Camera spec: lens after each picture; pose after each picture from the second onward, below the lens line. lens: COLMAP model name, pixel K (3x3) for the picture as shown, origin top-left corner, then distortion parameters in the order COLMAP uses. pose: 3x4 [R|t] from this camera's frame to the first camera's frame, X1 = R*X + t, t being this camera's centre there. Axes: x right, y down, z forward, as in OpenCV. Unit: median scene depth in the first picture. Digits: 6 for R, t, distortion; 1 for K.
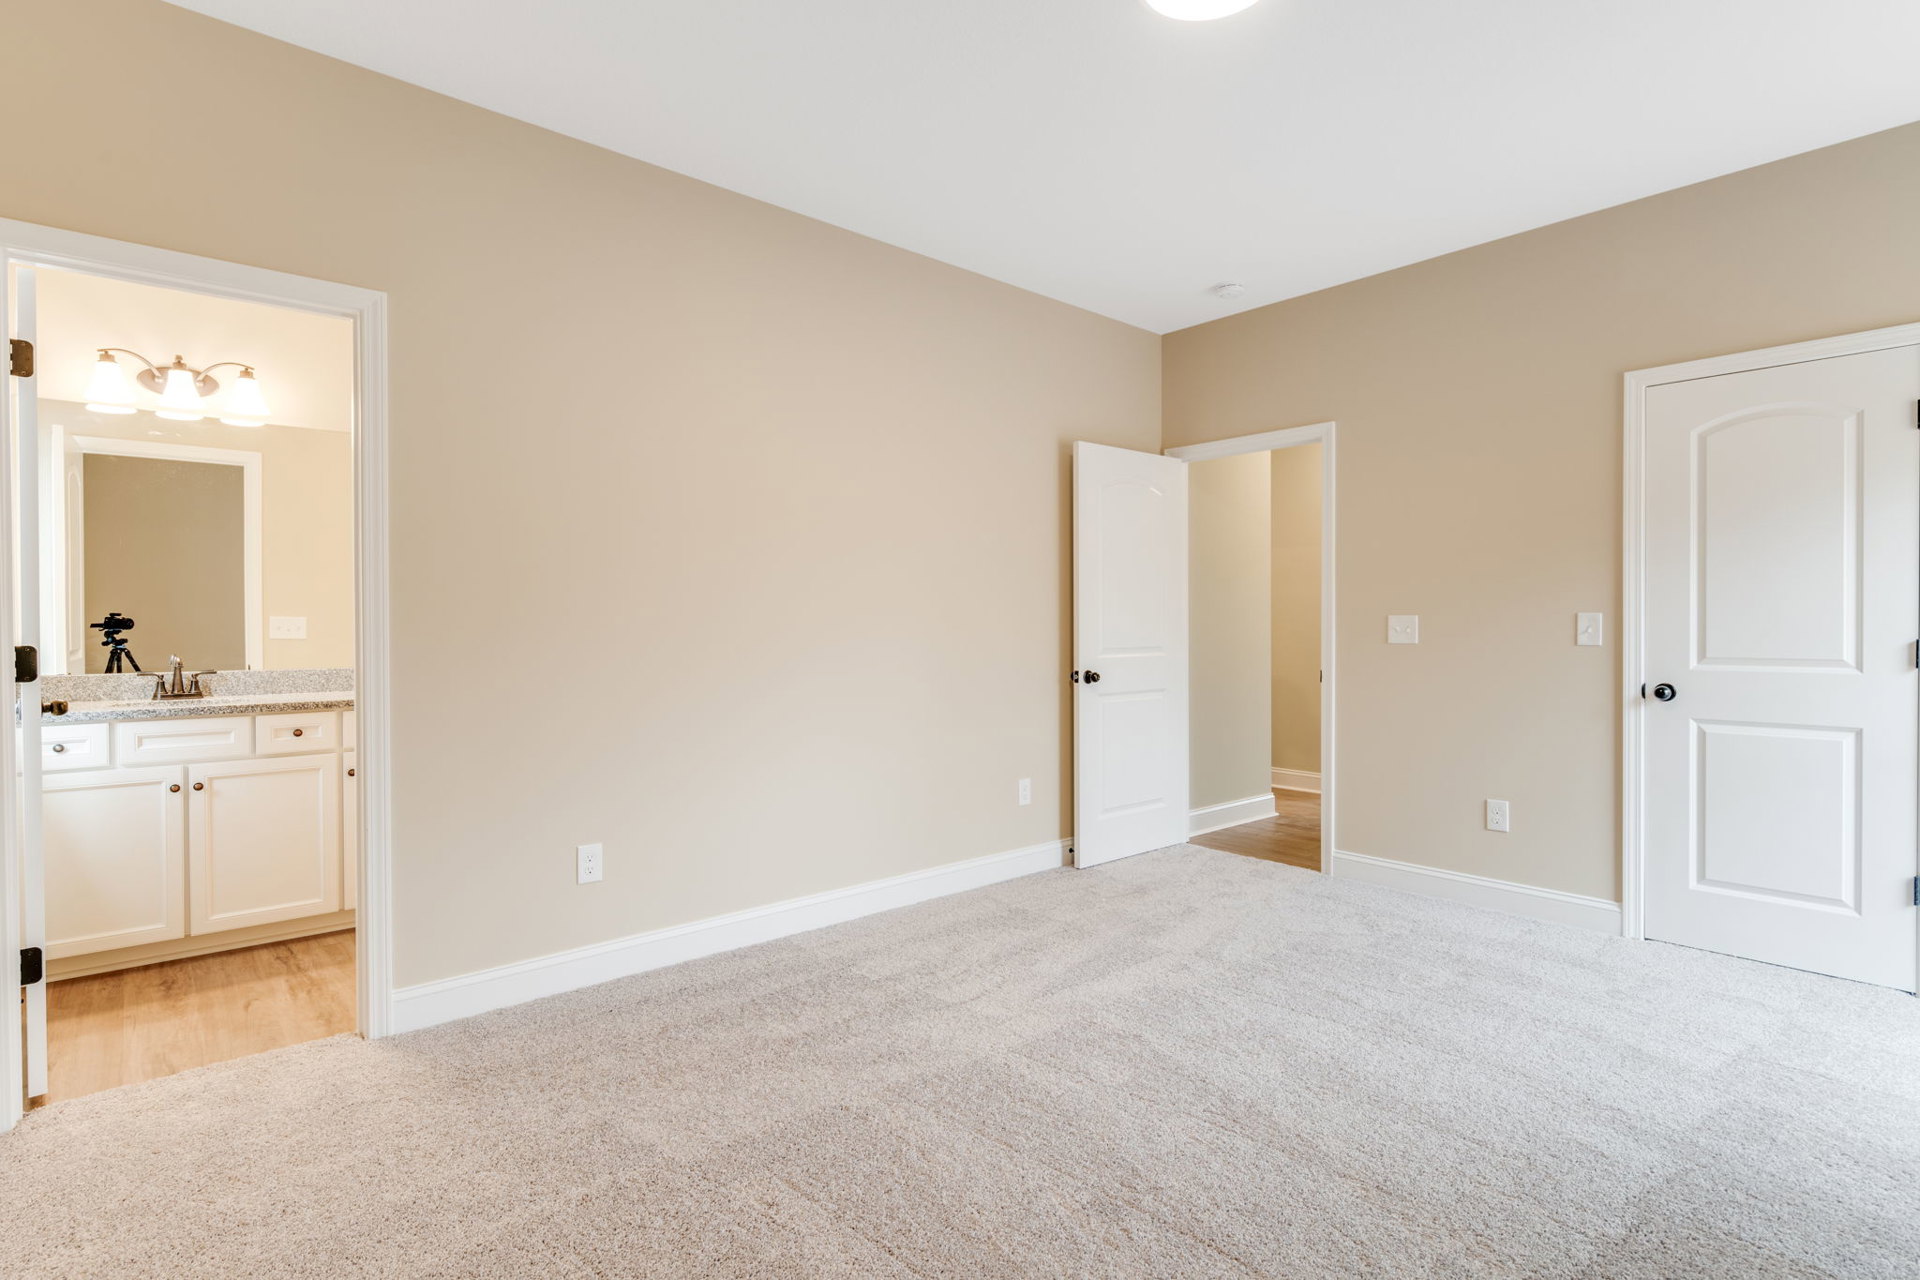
lens RADIAL K [[947.4, 0, 957.5], [0, 947.4, 625.7], [0, 0, 1]] dist [0.001239, -0.000372]
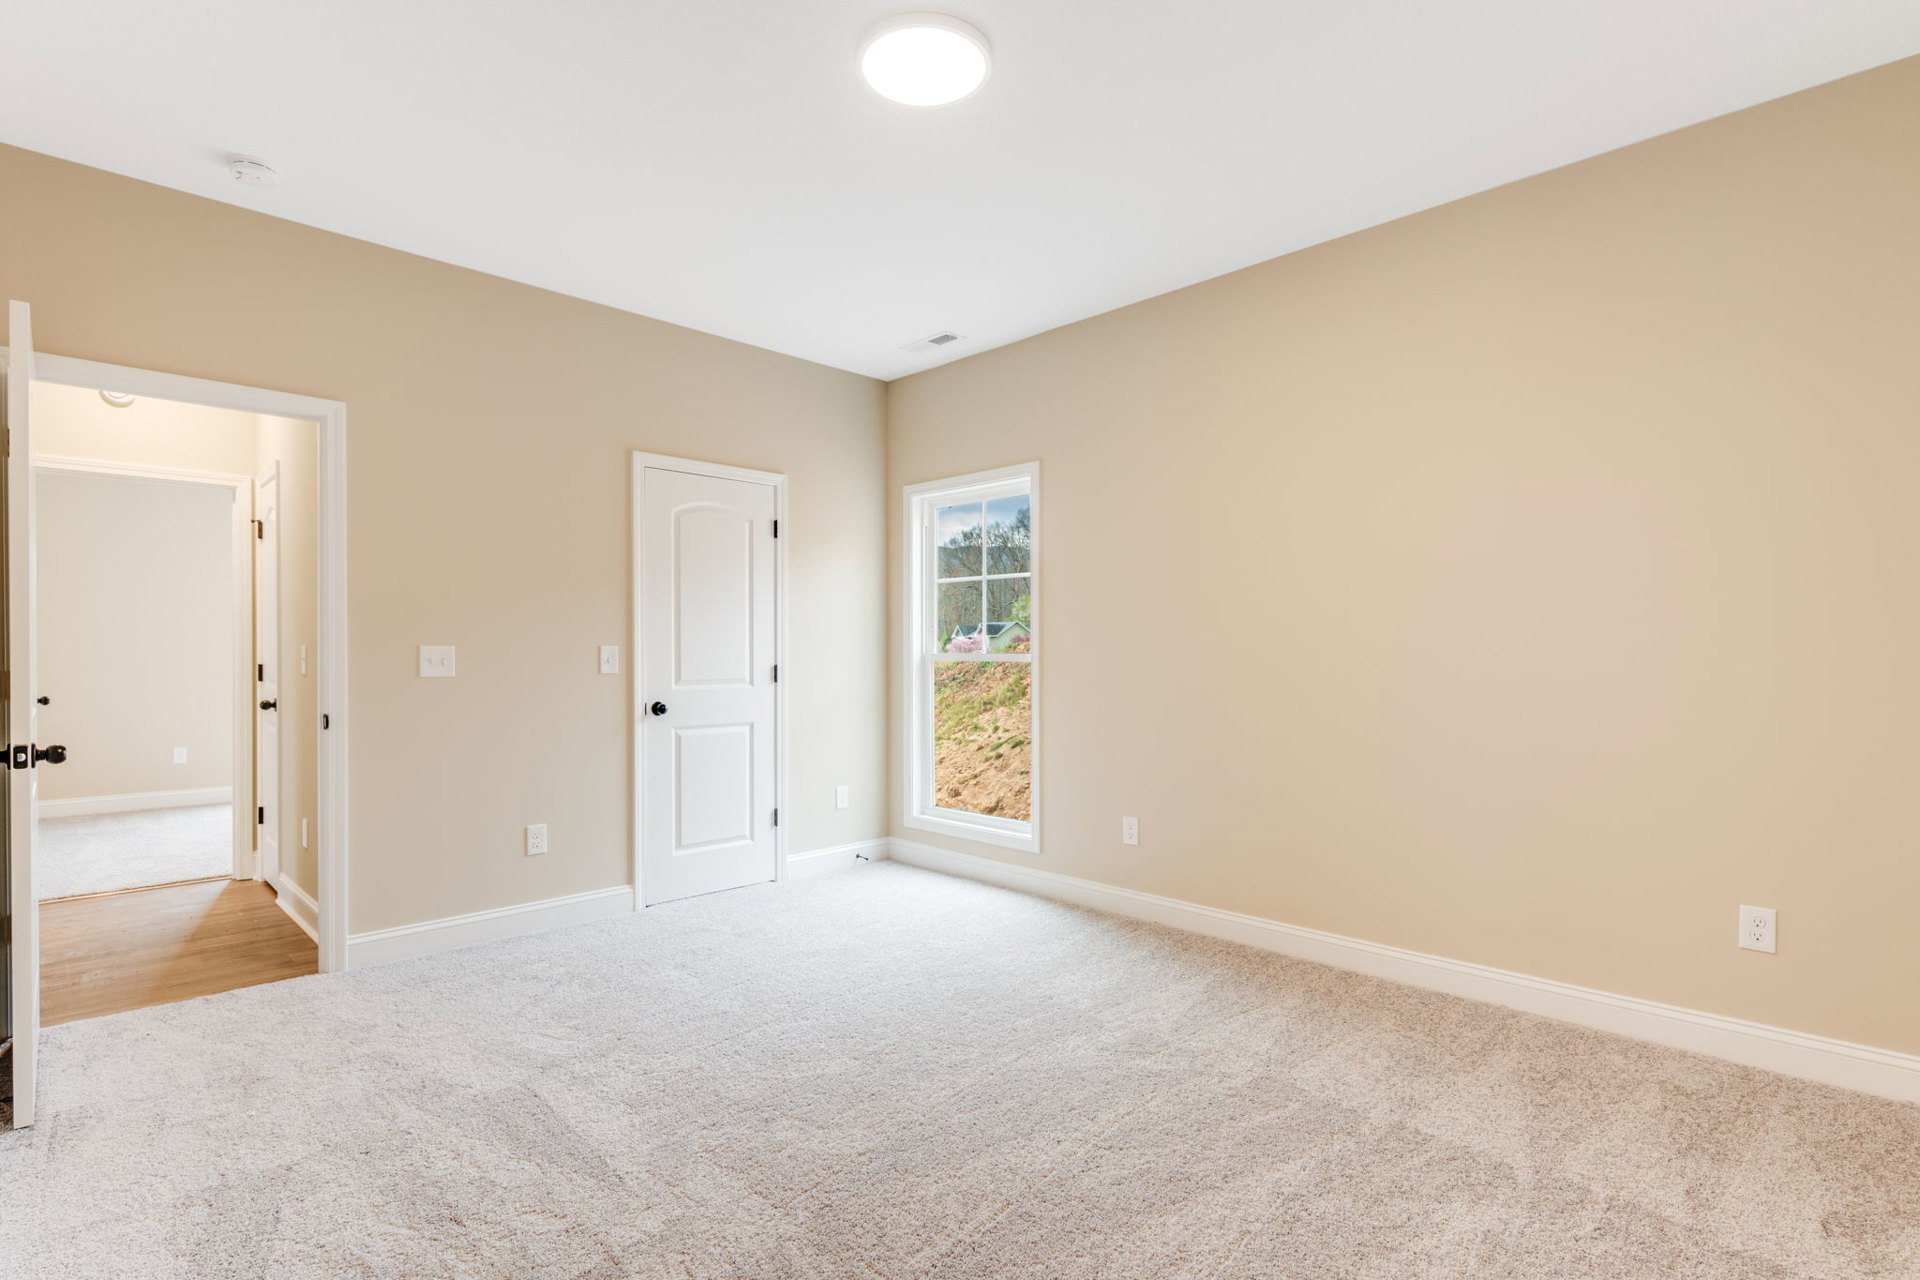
lens RADIAL K [[923.6, 0, 955.7], [0, 923.6, 637.2], [0, 0, 1]] dist [-0.040472, 0.037608]
pose [[-0.060757, 0.021632, 0.997918, -0.511137], [0.002344, 0.999765, -0.021530, 0.001518], [-0.998150, 0.001031, -0.060793, 0.660849]]
